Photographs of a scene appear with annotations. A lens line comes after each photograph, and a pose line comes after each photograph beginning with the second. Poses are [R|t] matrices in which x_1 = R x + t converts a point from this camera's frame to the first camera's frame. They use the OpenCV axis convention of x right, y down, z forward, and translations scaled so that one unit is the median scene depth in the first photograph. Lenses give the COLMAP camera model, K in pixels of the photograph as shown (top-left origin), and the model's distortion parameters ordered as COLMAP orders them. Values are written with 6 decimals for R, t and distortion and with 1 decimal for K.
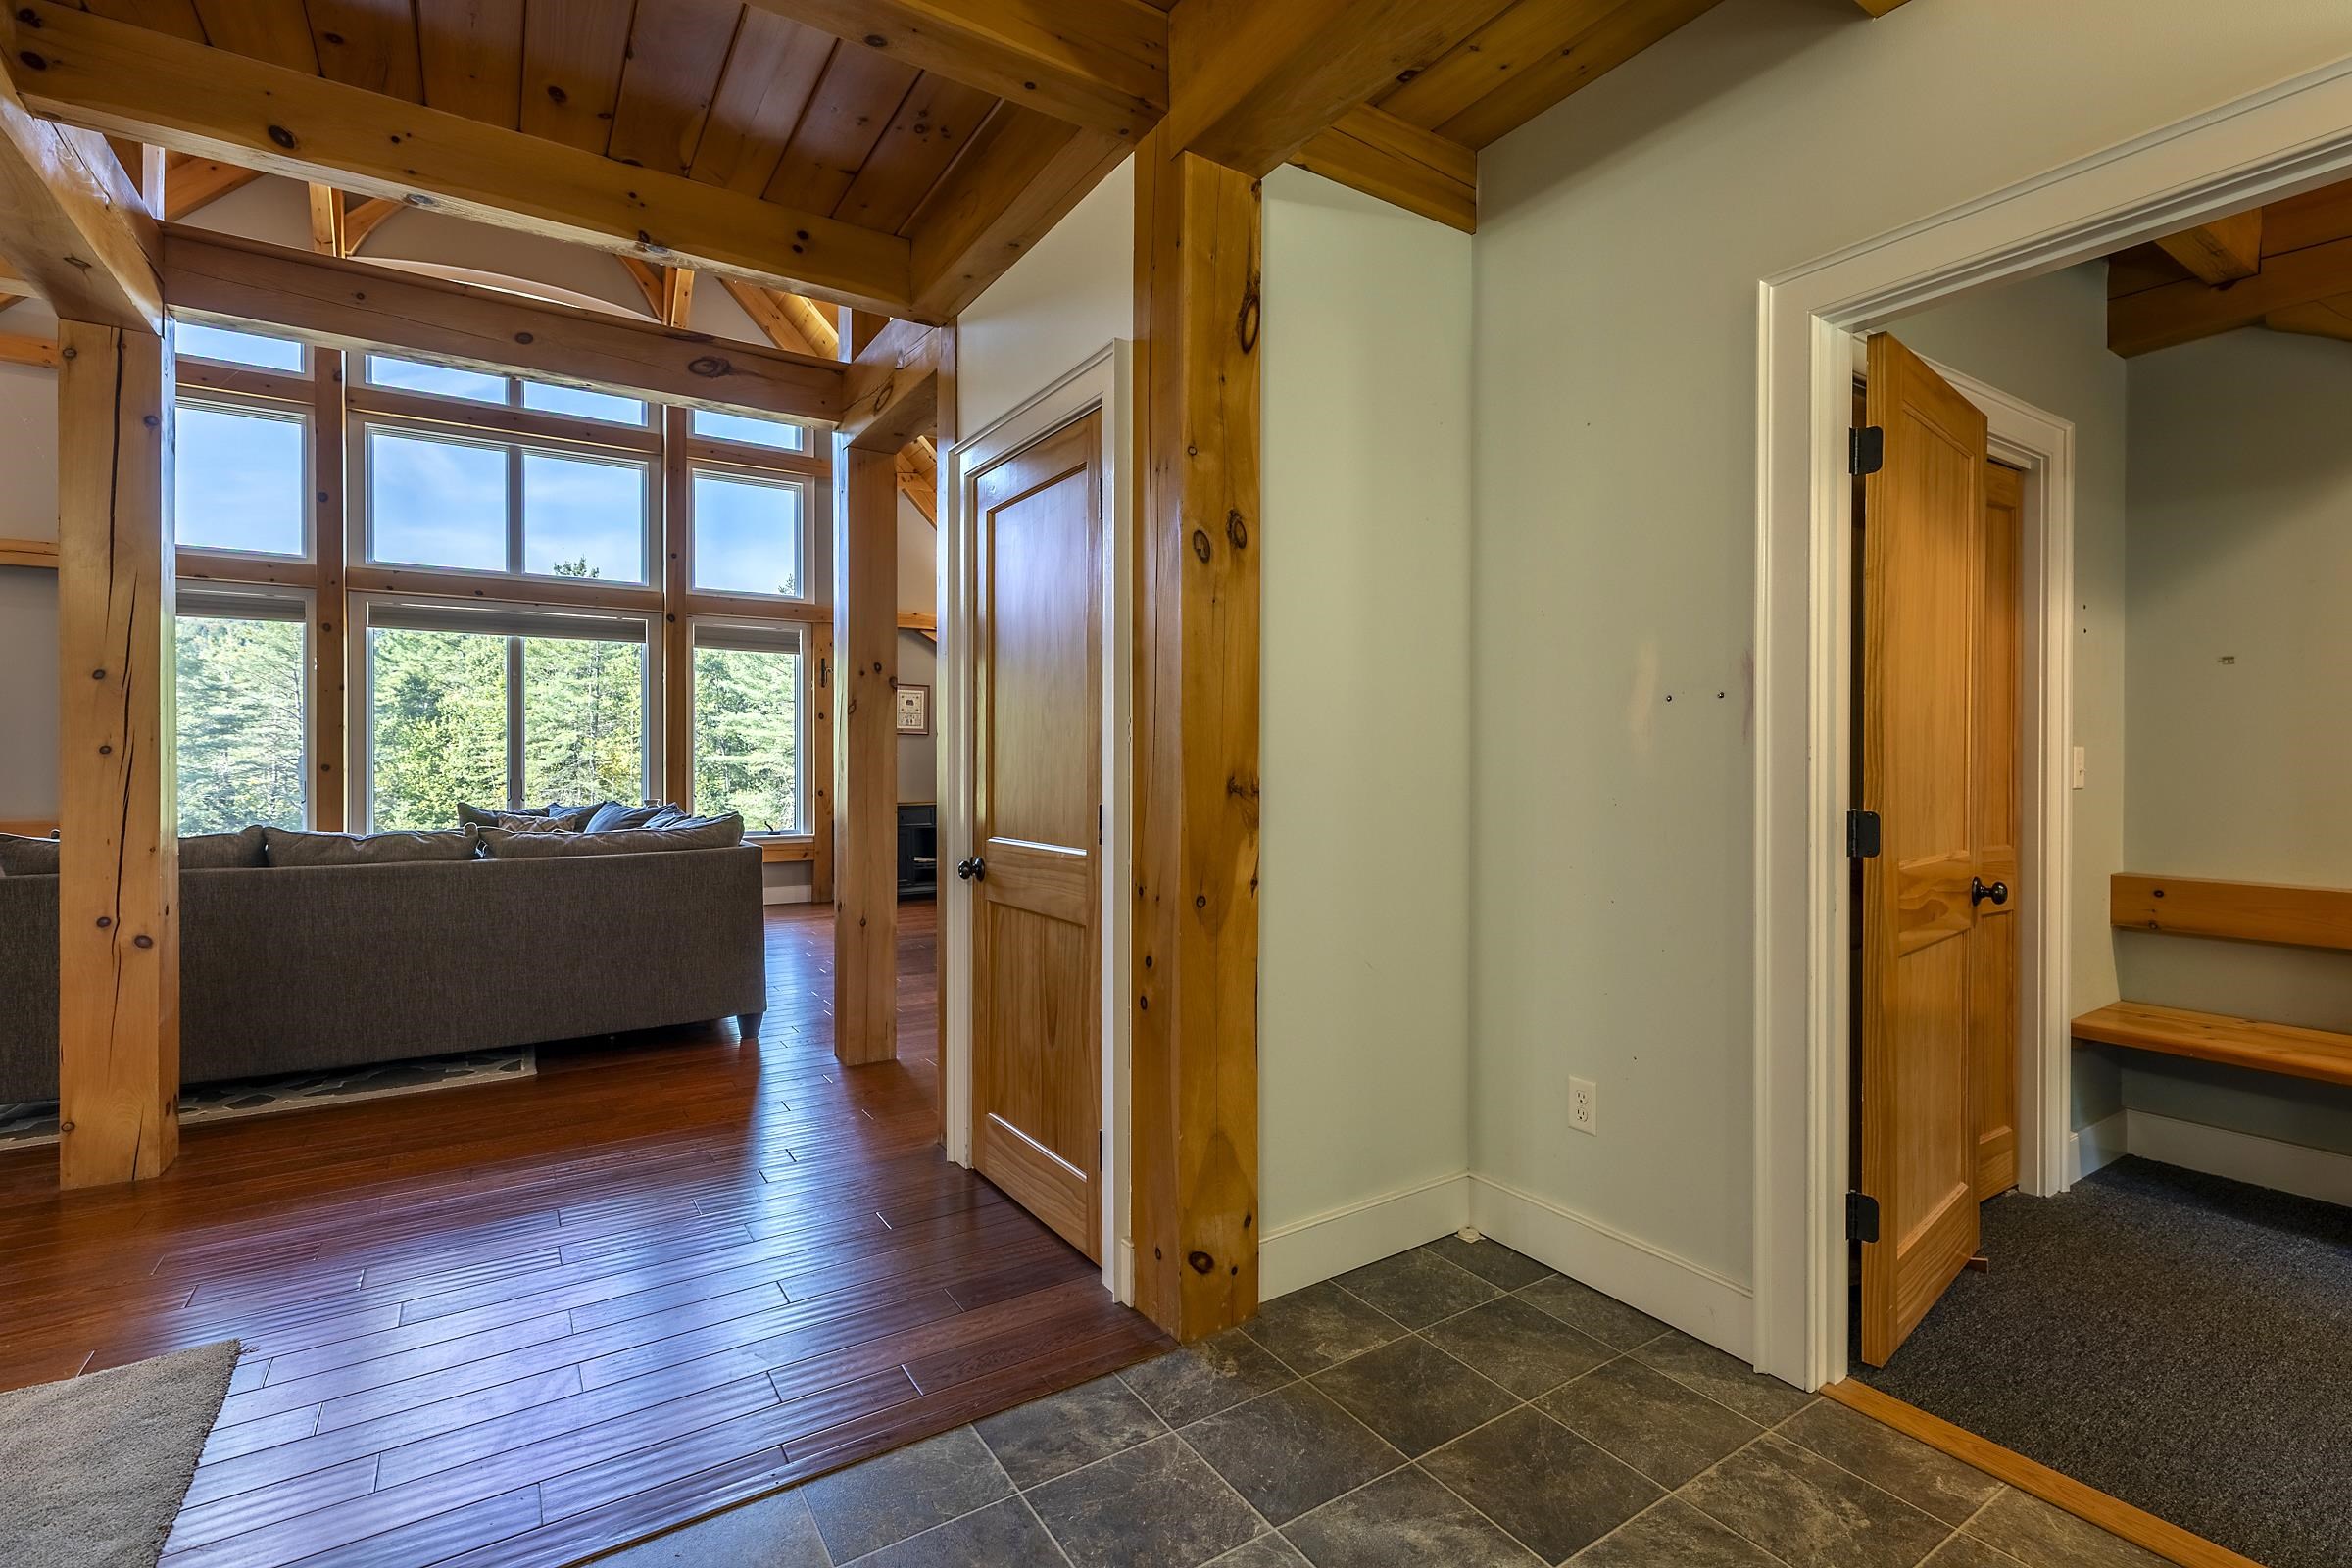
lens RADIAL K [[1071.5, 0, 1197.3], [0, 1071.5, 782.2], [0, 0, 1]] dist [0.010841, -0.000374]
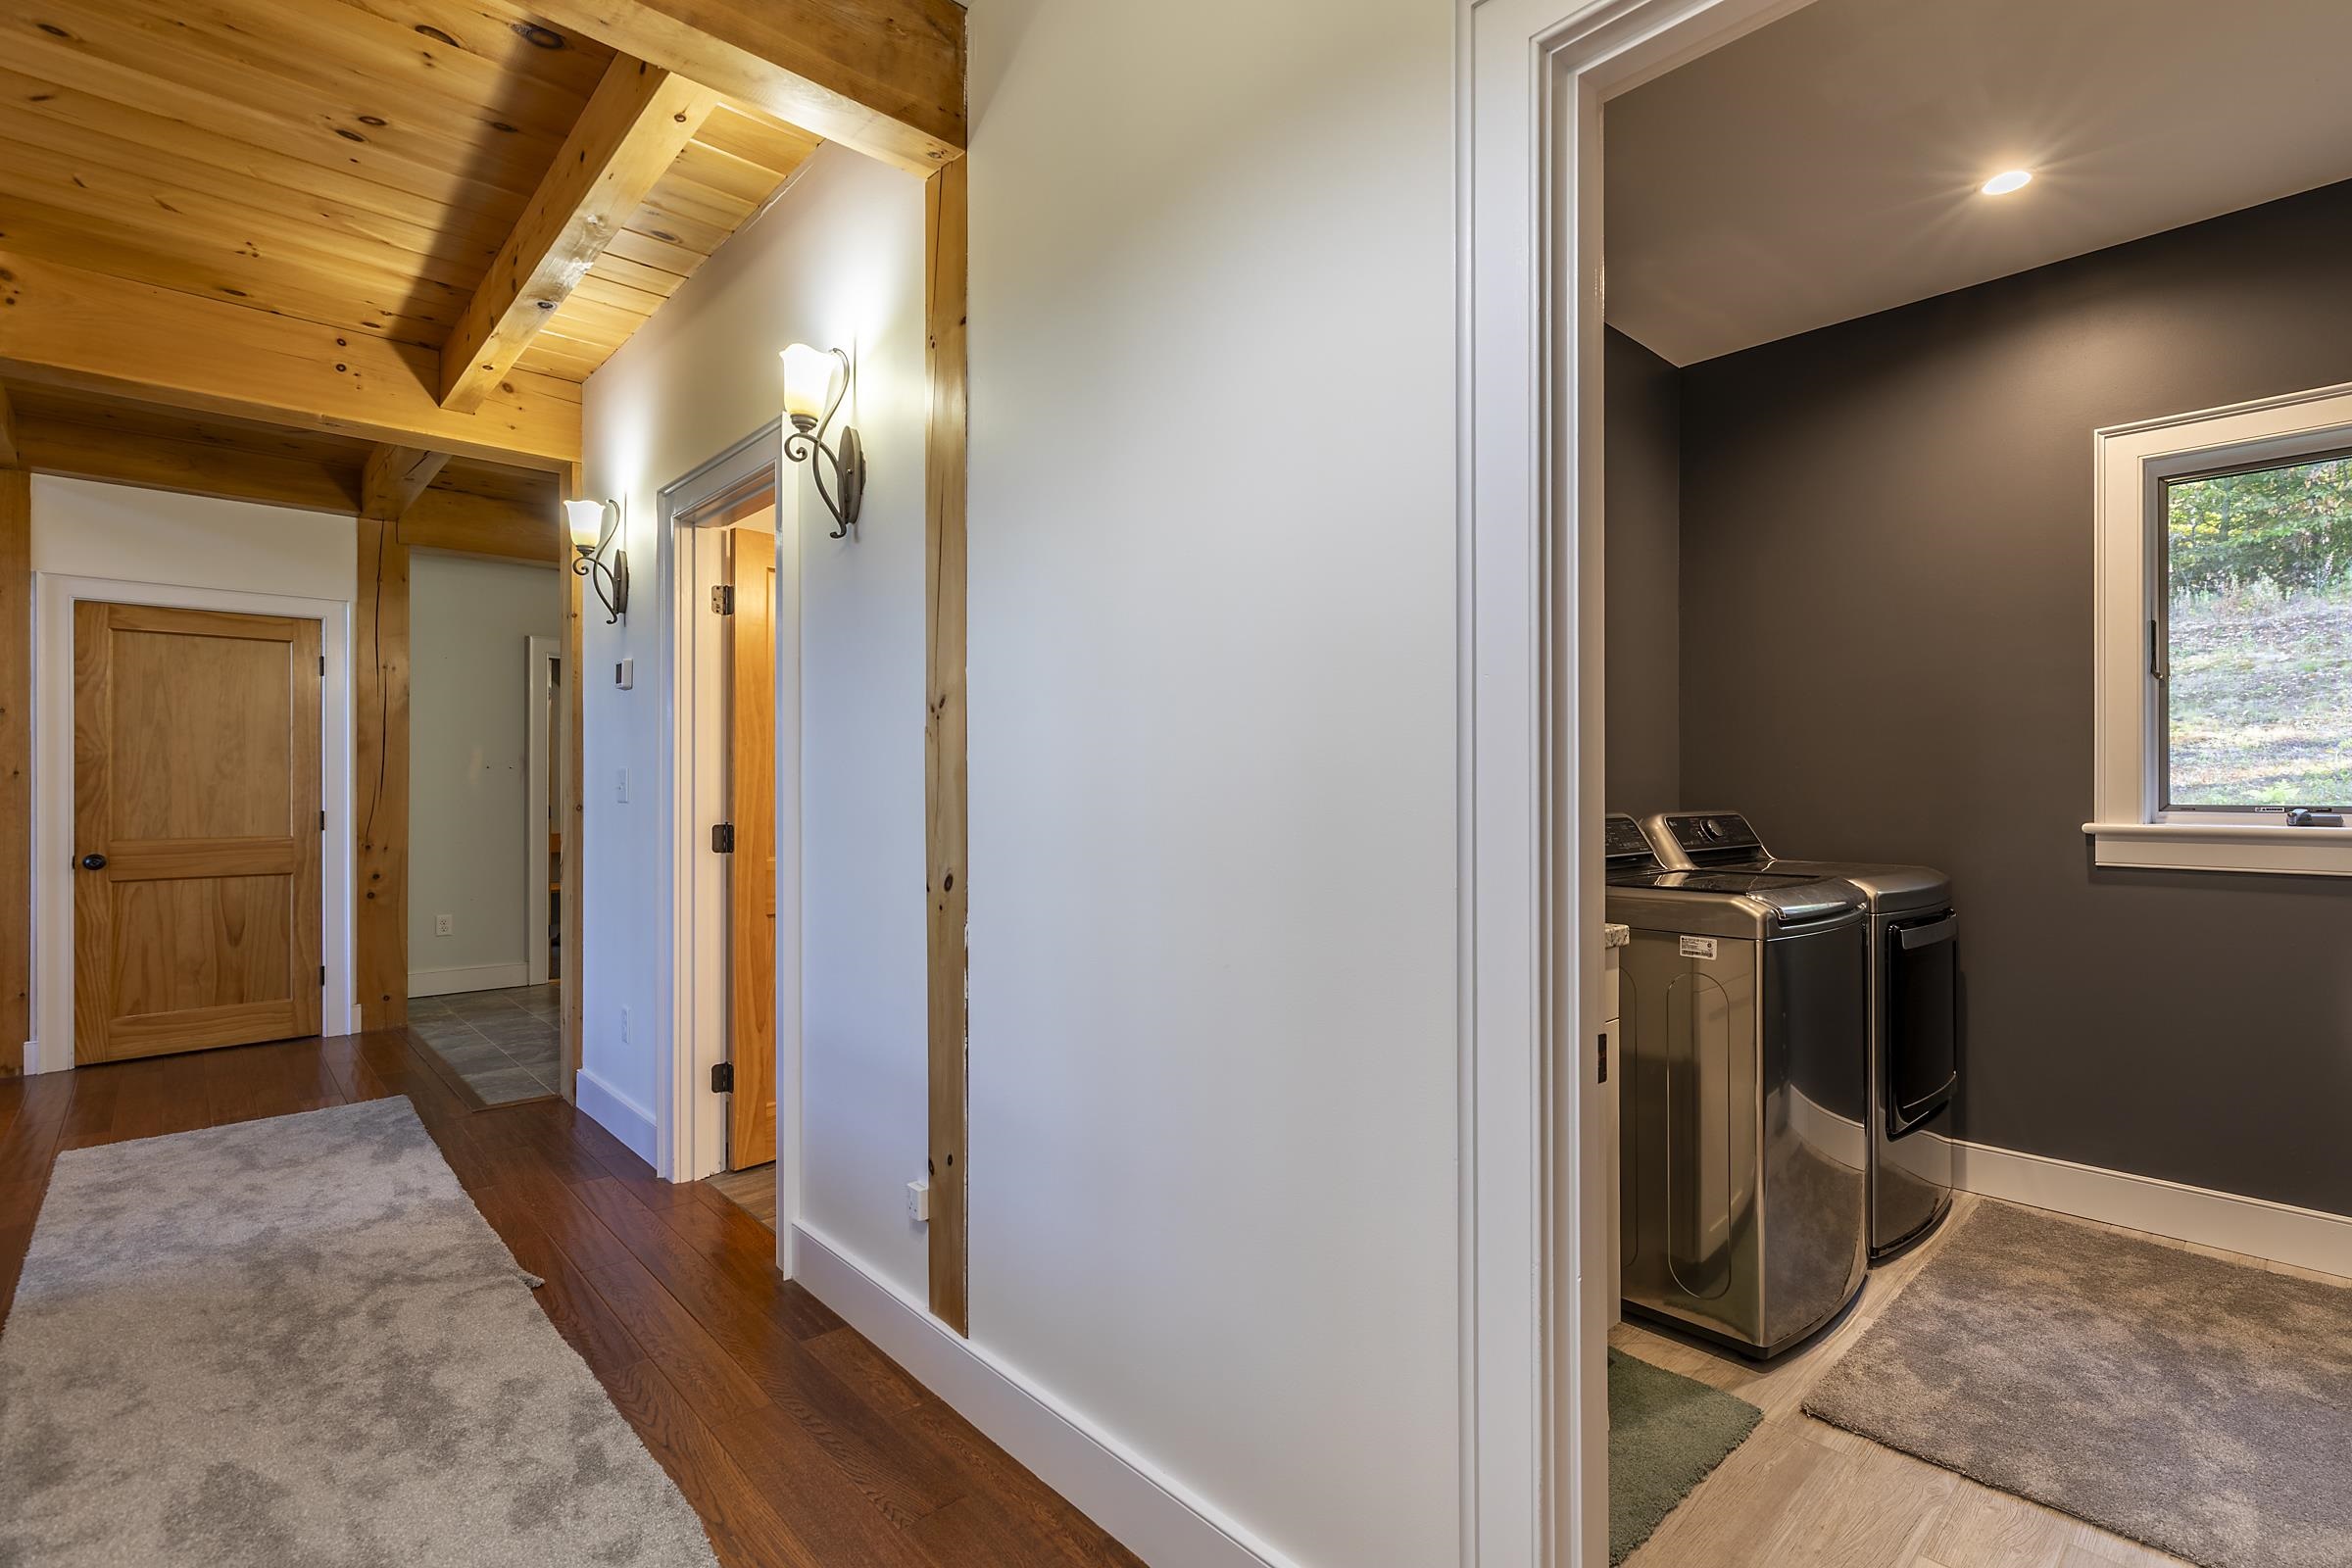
lens RADIAL K [[1071.5, 0, 1197.3], [0, 1071.5, 782.2], [0, 0, 1]] dist [0.010841, -0.000374]
pose [[-0.165651, 0.008997, 0.986143, -2.591511], [0.018801, 0.999805, -0.005963, 0.011348], [-0.986005, 0.017553, -0.165788, -0.361010]]
